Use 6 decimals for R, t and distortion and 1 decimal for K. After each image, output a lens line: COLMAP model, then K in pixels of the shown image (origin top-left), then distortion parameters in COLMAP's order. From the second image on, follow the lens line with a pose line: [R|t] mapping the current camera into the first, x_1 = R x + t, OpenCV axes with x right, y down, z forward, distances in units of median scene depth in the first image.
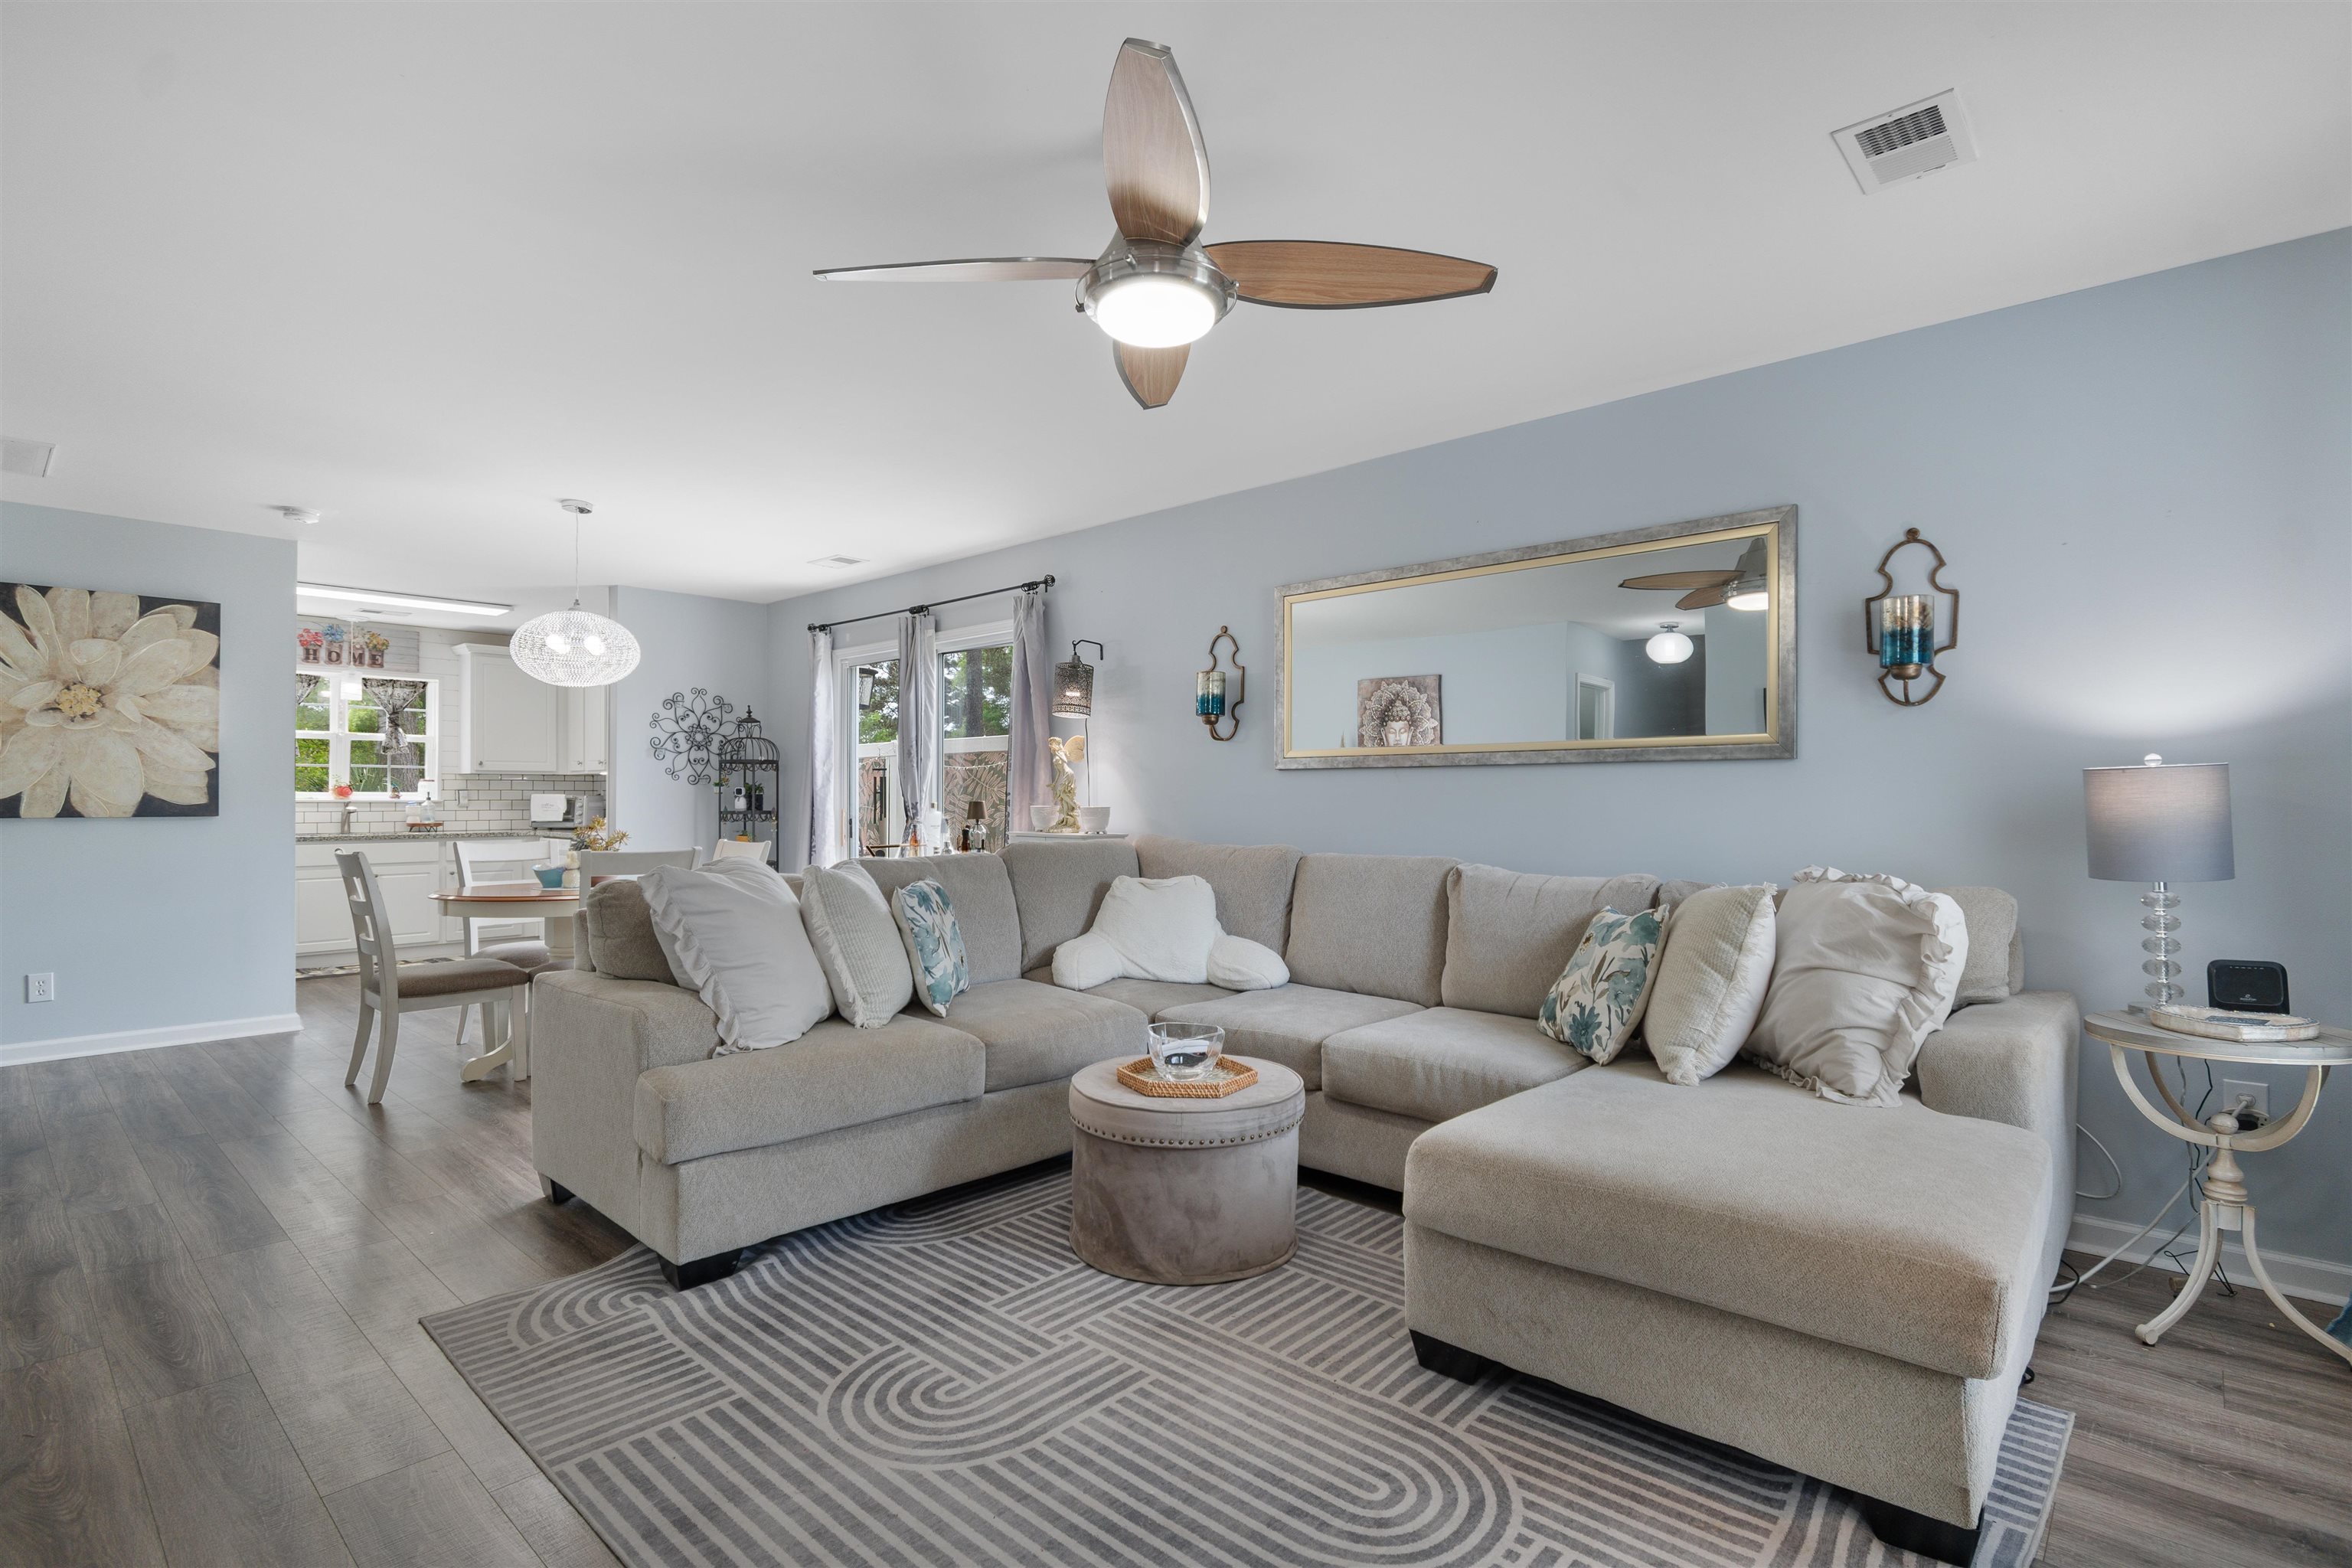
lens RADIAL K [[1120.4, 0, 1184.4], [0, 1120.4, 788.4], [0, 0, 1]] dist [0.002034, 0.000002]
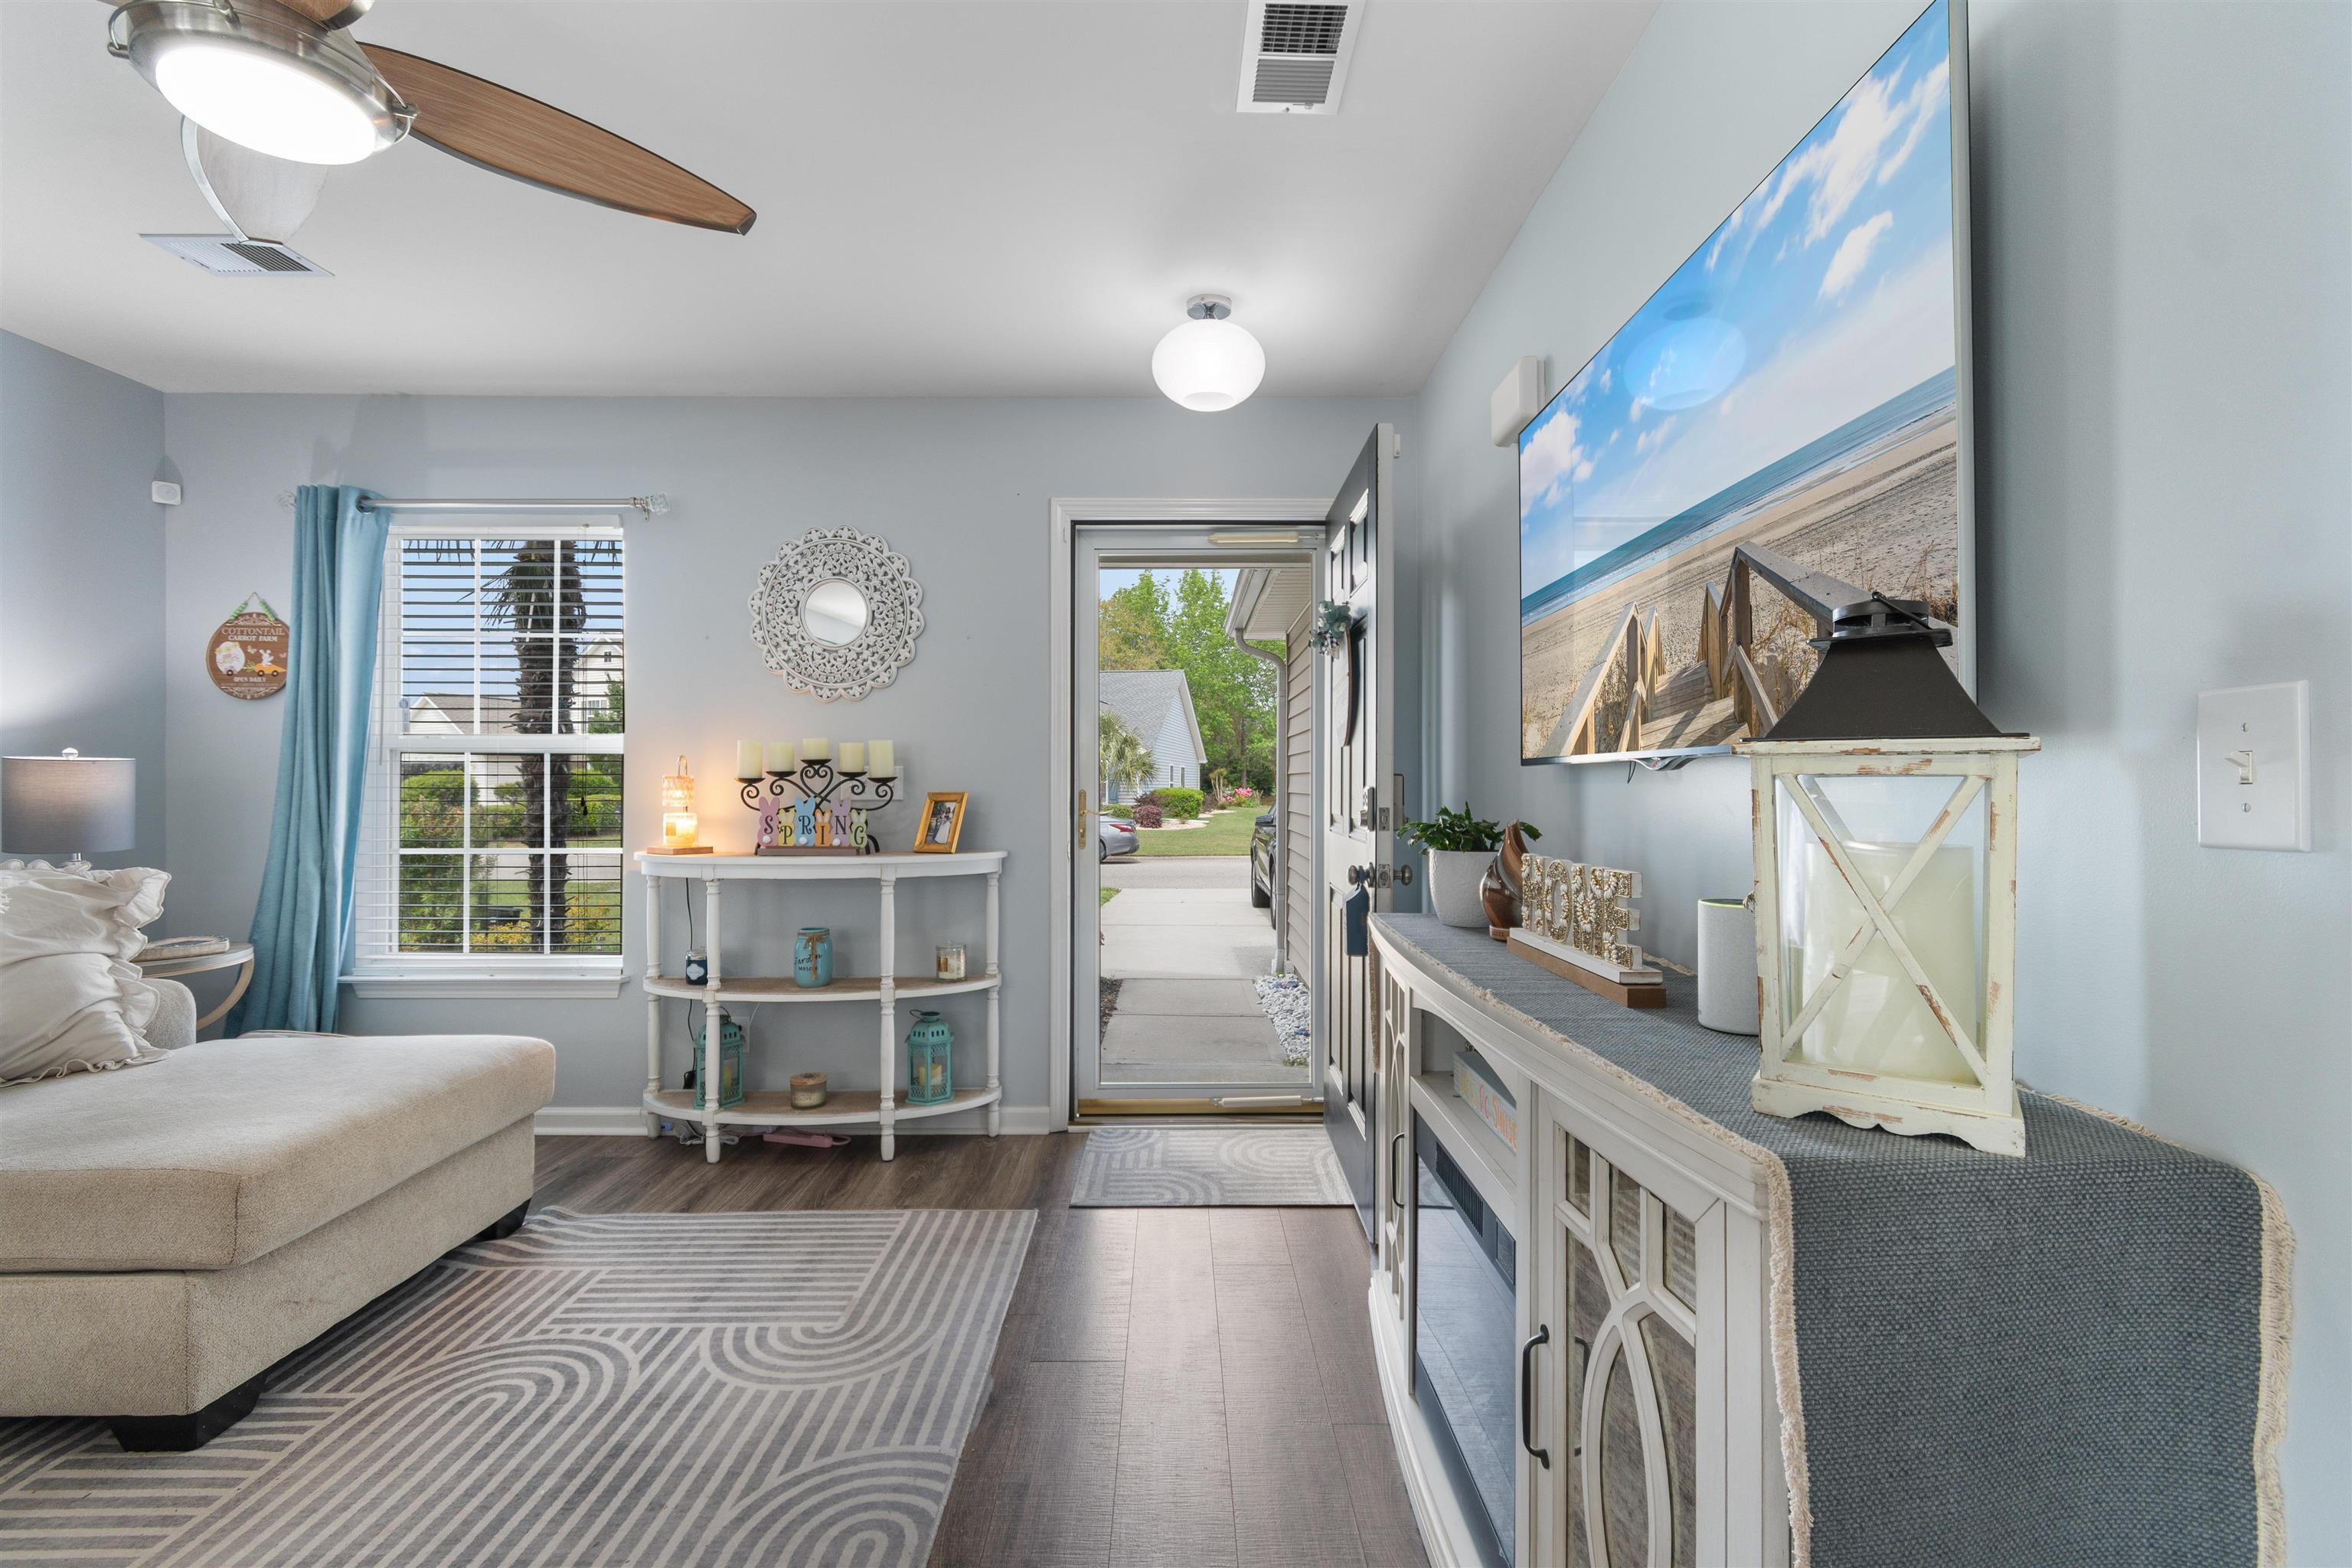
lens RADIAL K [[1032.1, 0, 1183.3], [0, 1032.1, 783.1], [0, 0, 1]] dist [0.003496, -0.000452]
pose [[-0.677250, 0.007355, 0.735716, -0.924758], [-0.000392, 0.999946, -0.010357, 0.021121], [-0.735753, -0.007303, -0.677210, 1.045173]]
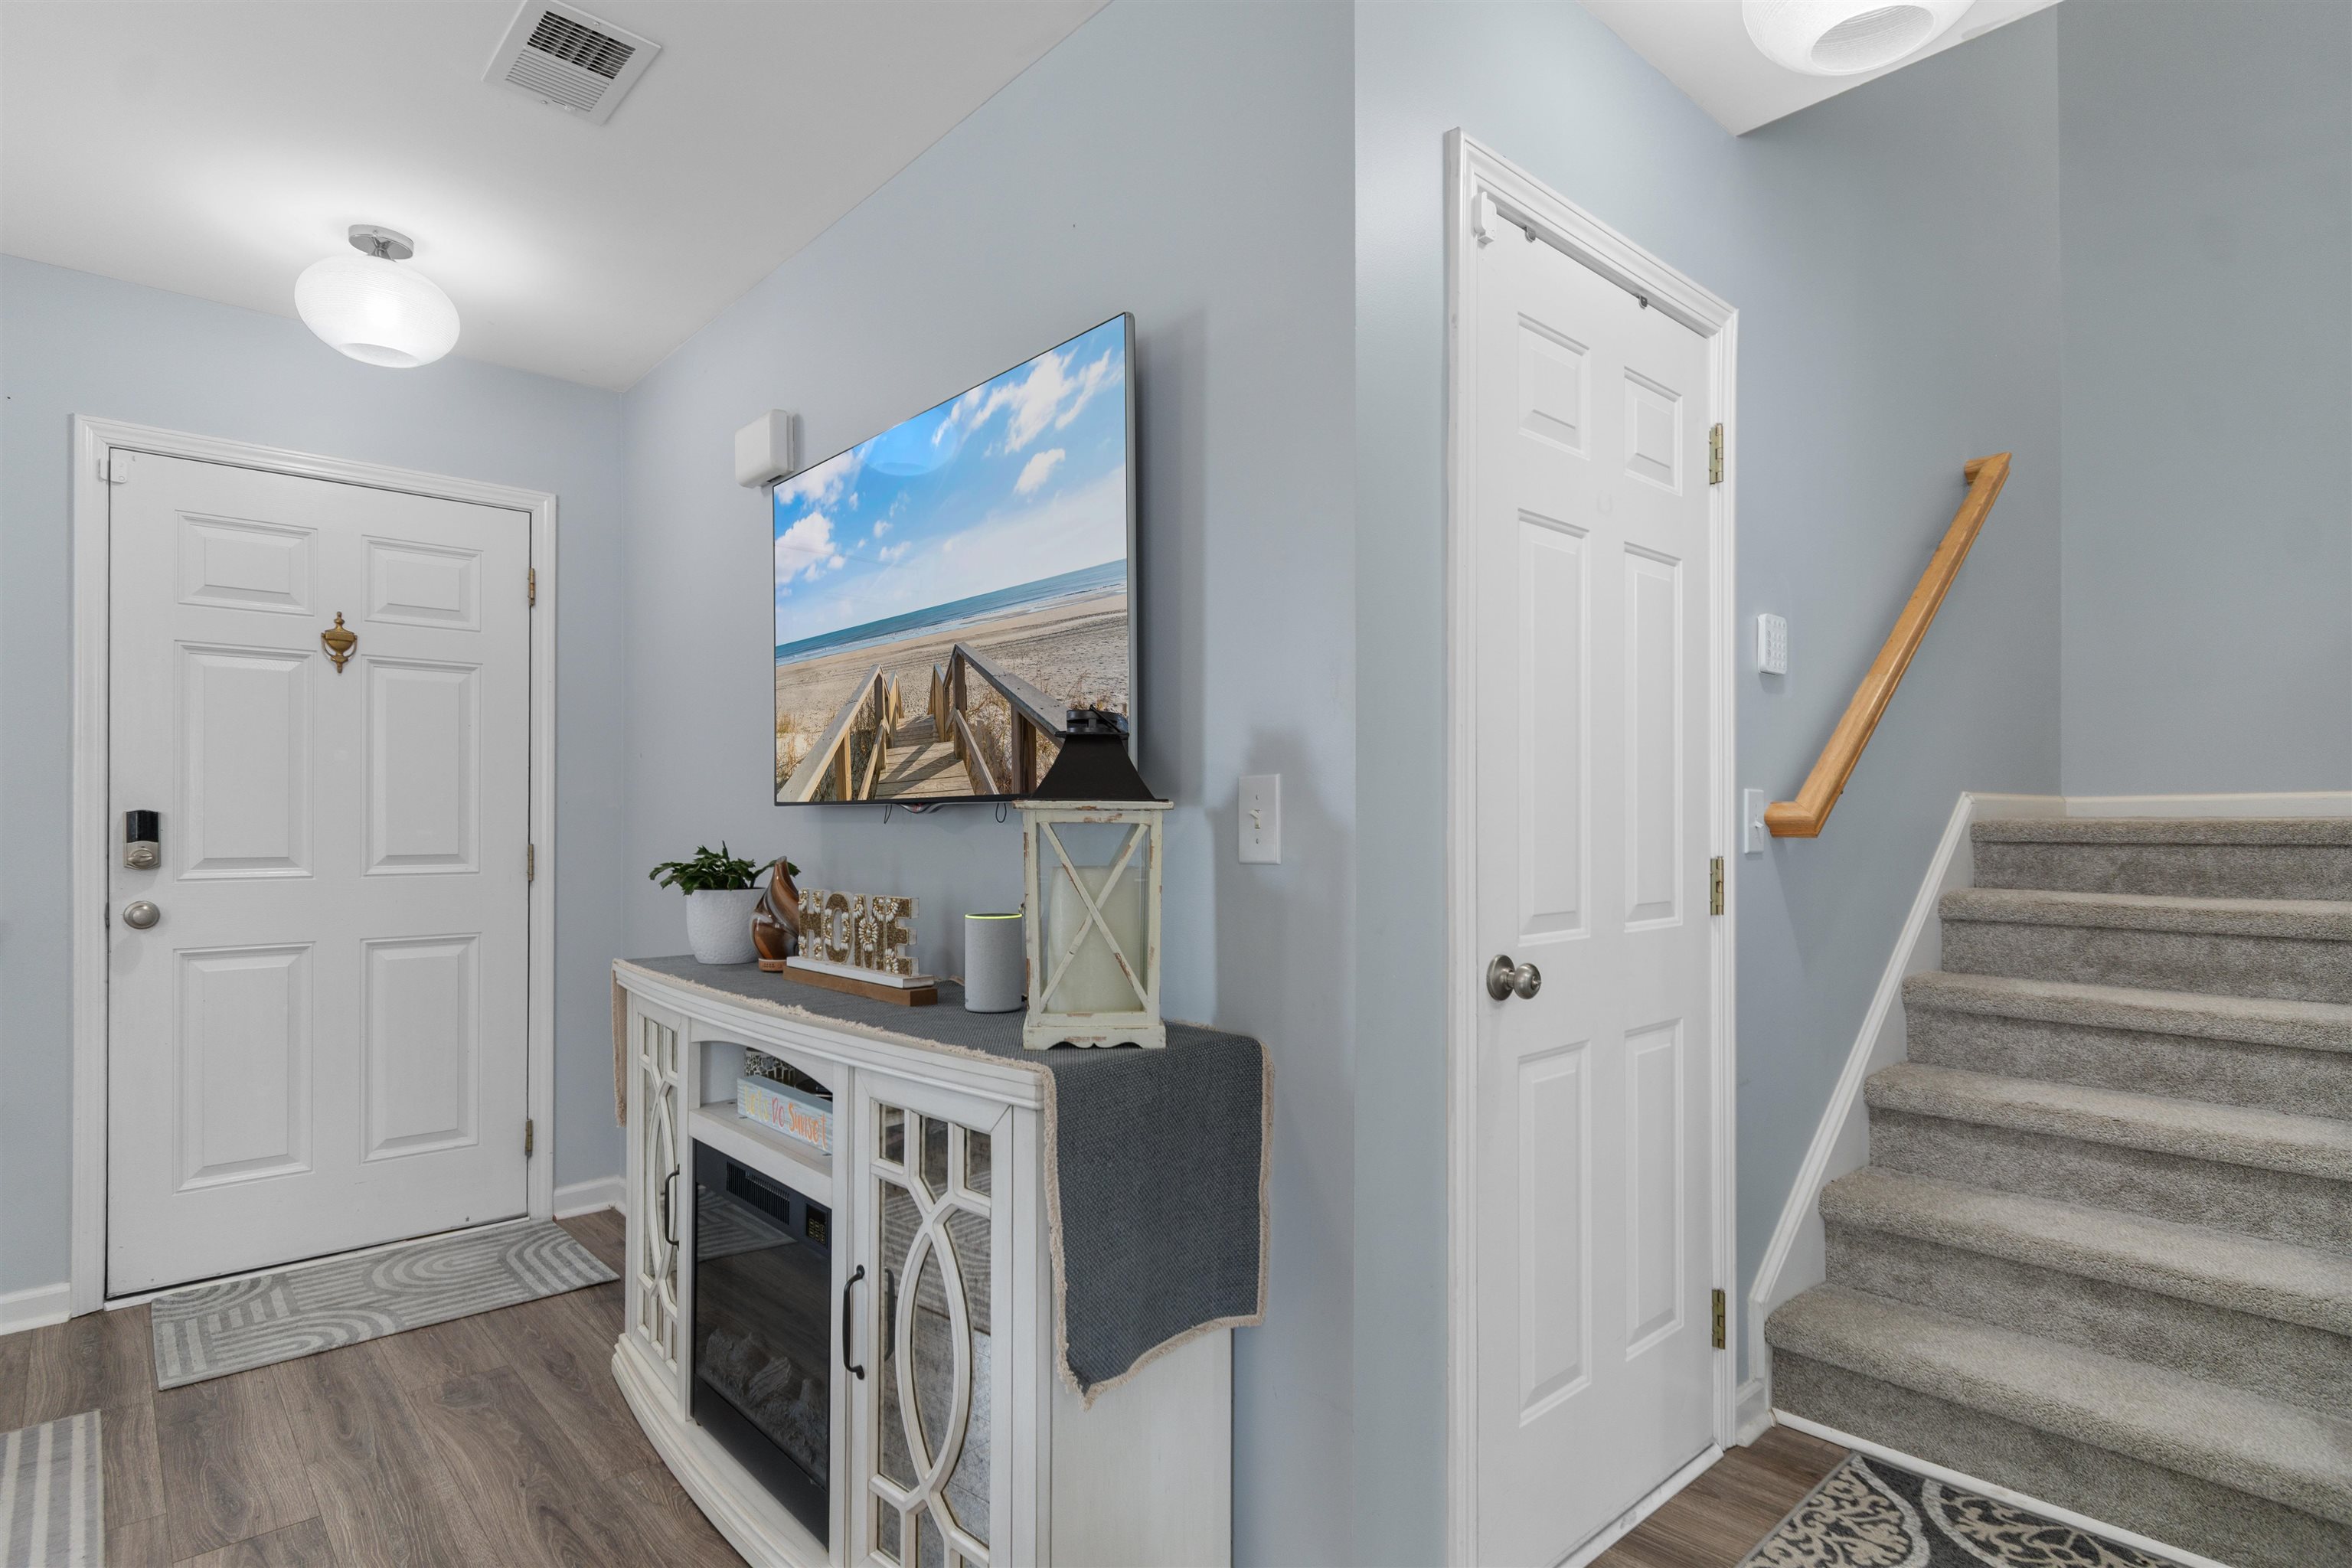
lens RADIAL K [[1214.1, 0, 1176.5], [0, 1214.1, 818.5], [0, 0, 1]] dist [0.003043, 0.000028]
pose [[-0.994719, 0.005245, 0.102498, -0.938443], [0.004633, 0.999970, -0.006206, 0.015863], [-0.102527, -0.005699, -0.994714, 1.304703]]
